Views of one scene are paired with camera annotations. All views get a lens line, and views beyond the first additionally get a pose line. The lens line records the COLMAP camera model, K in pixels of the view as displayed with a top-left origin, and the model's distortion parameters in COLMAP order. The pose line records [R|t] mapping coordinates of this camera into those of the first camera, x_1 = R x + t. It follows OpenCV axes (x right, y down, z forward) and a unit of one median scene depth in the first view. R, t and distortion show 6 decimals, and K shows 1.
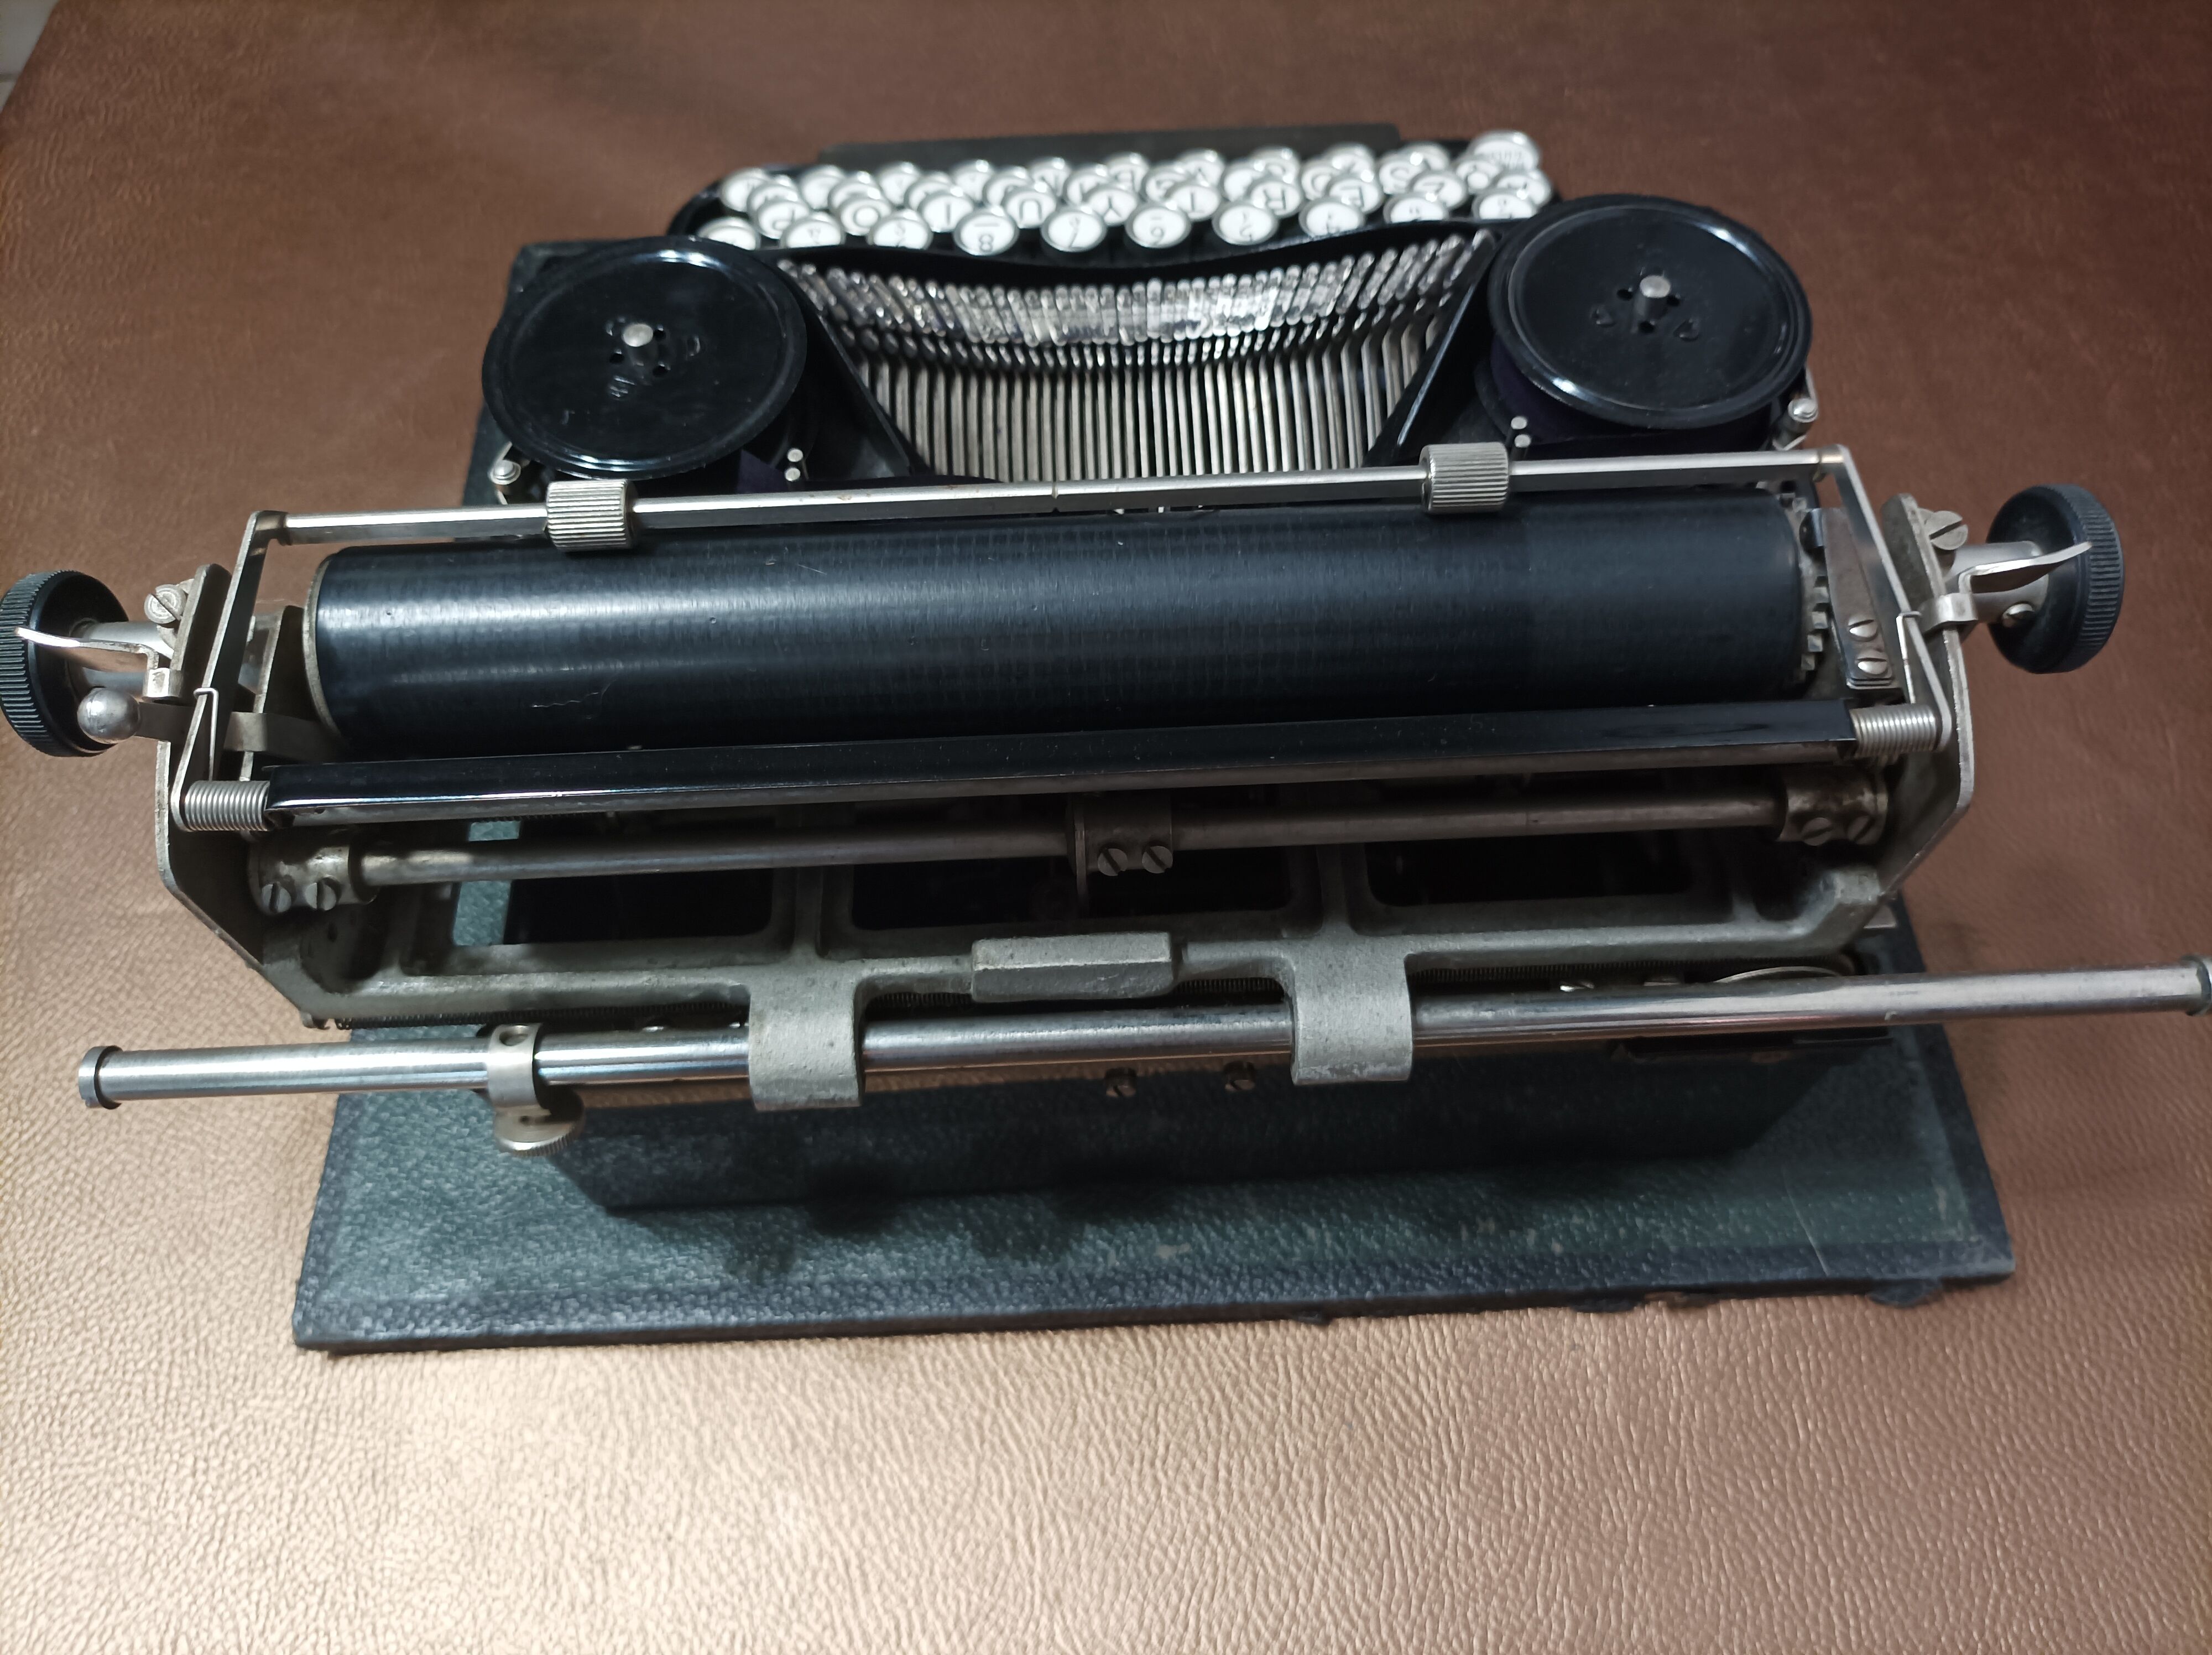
lens RADIAL K [[1691.5, 0, 1104.2], [0, 1691.5, 820.6], [0, 0, 1]] dist [-0.017904, 0.000462]
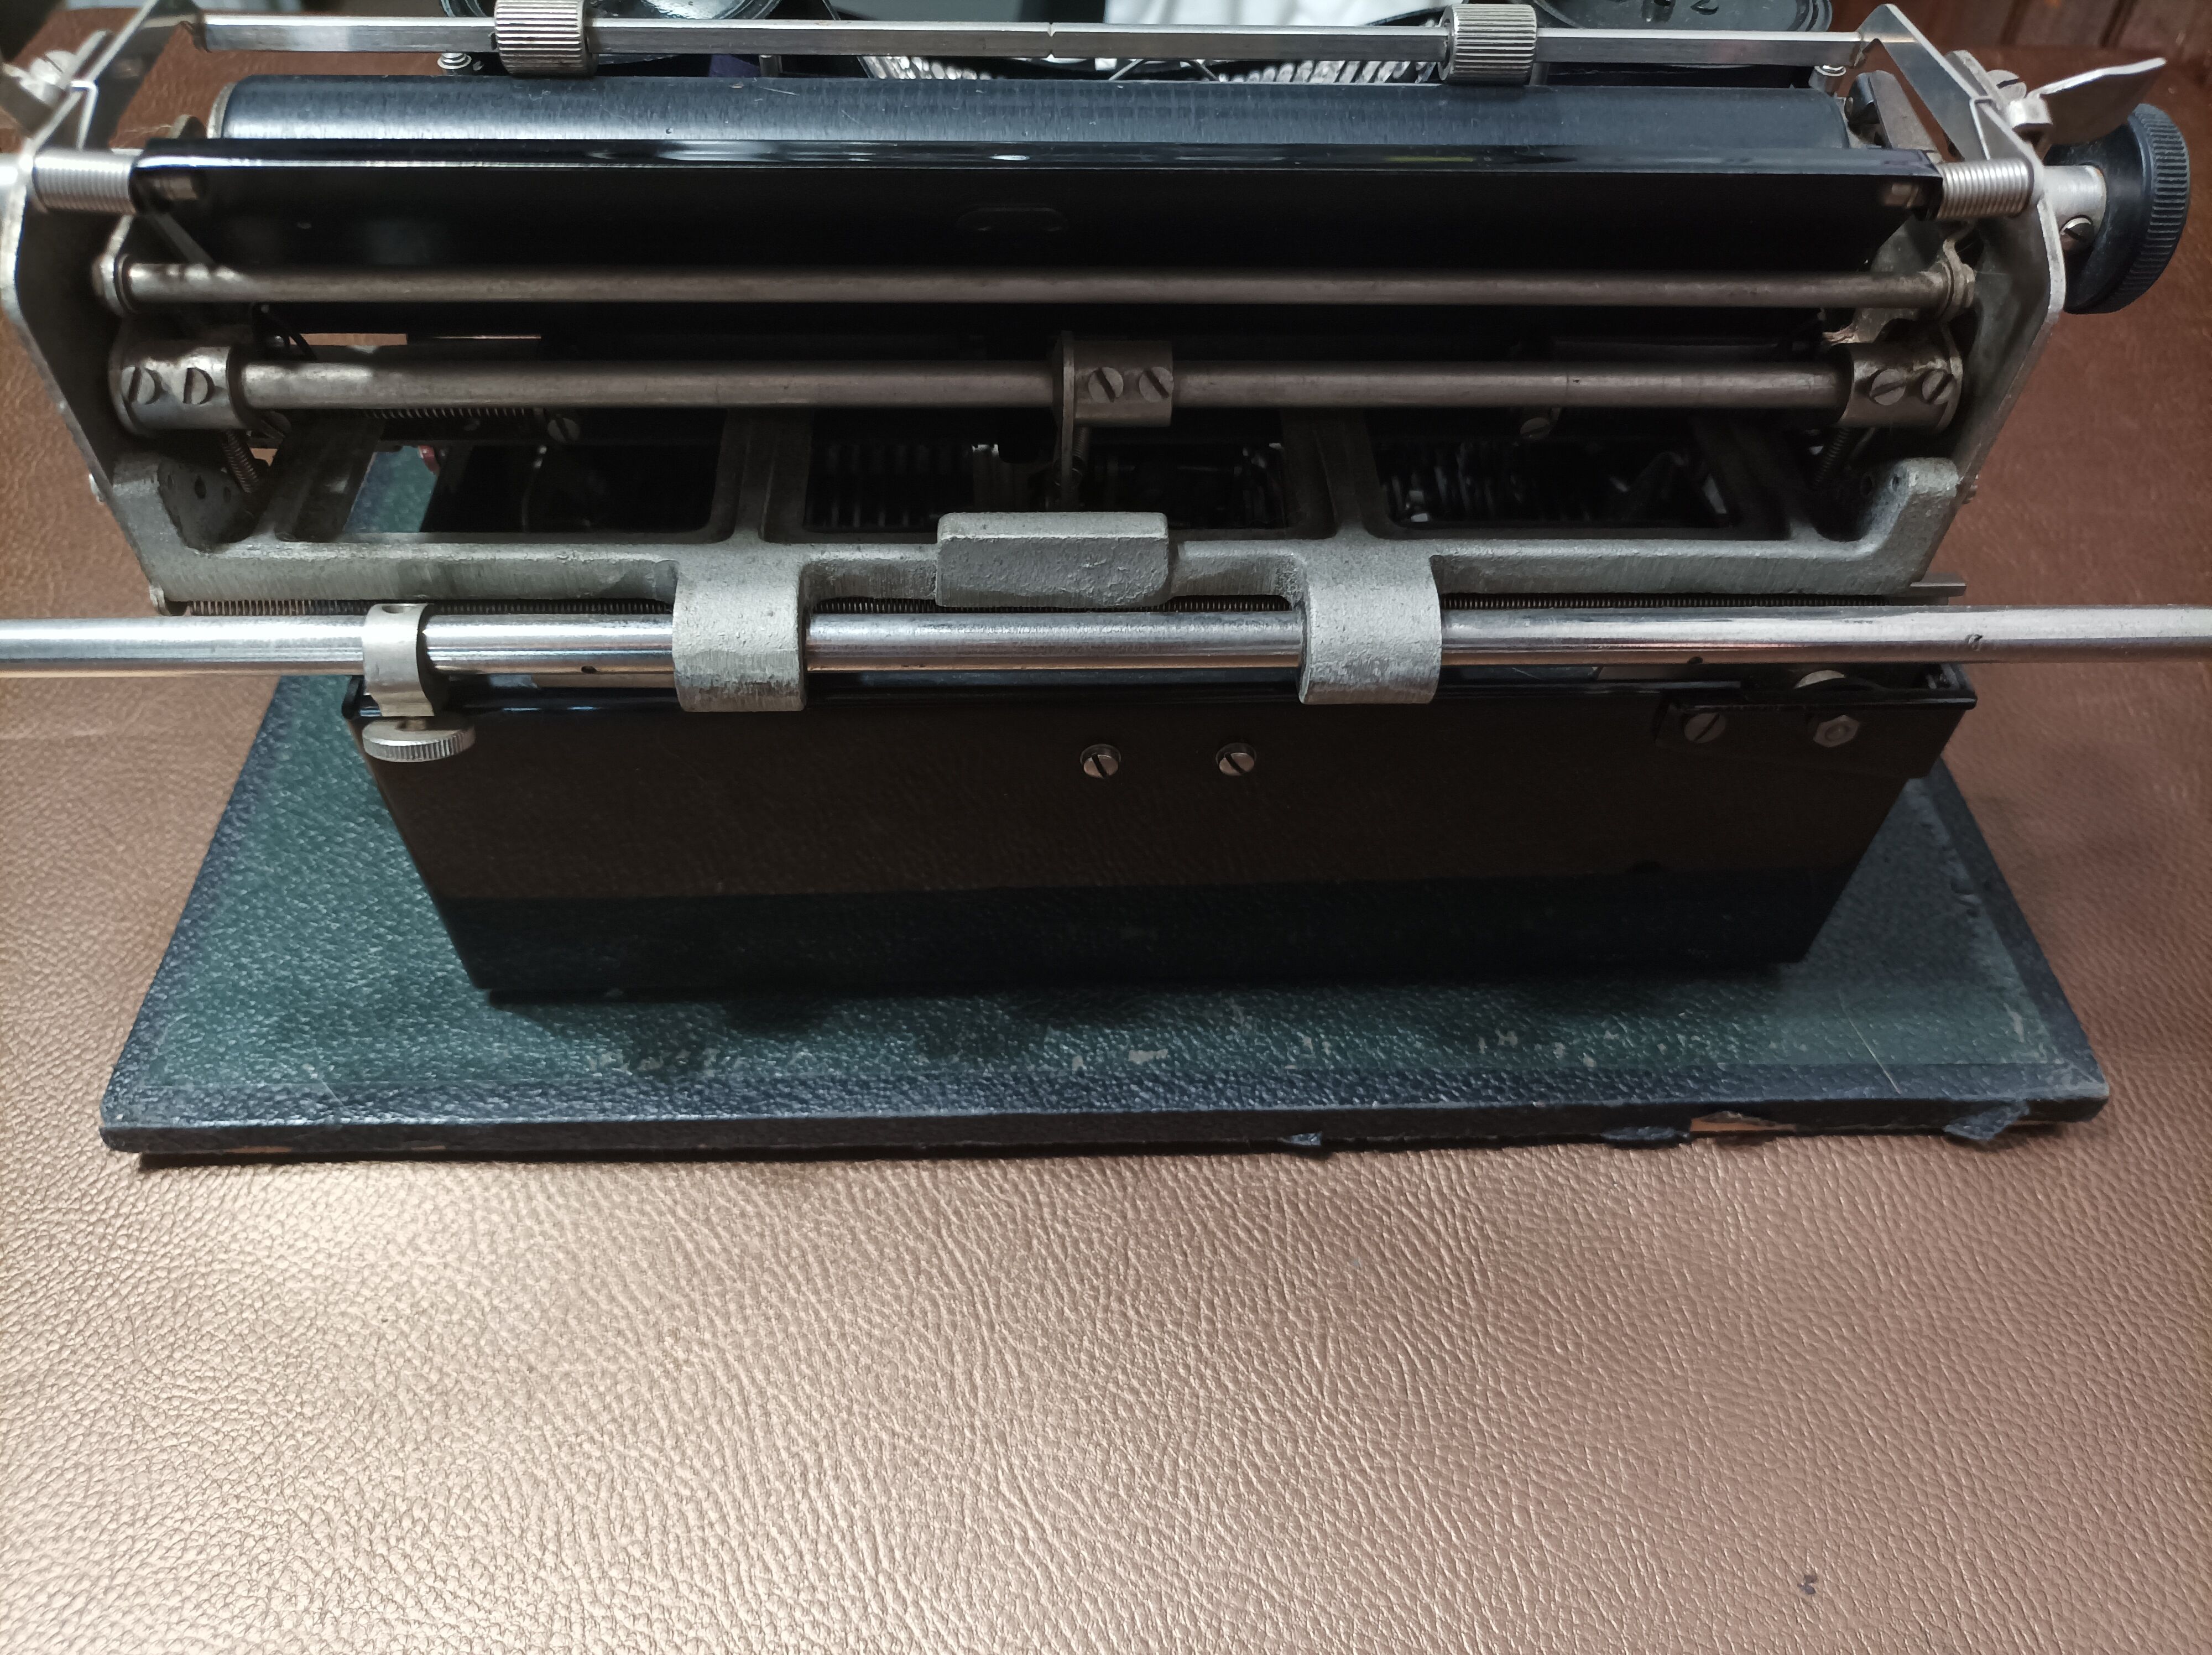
lens RADIAL K [[1691.5, 0, 1104.2], [0, 1691.5, 820.6], [0, 0, 1]] dist [-0.017904, 0.000462]
pose [[0.999138, 0.028613, 0.030068, -0.011662], [-0.022272, 0.980881, -0.193330, 0.310632], [-0.035025, 0.192494, 0.980673, 0.133529]]
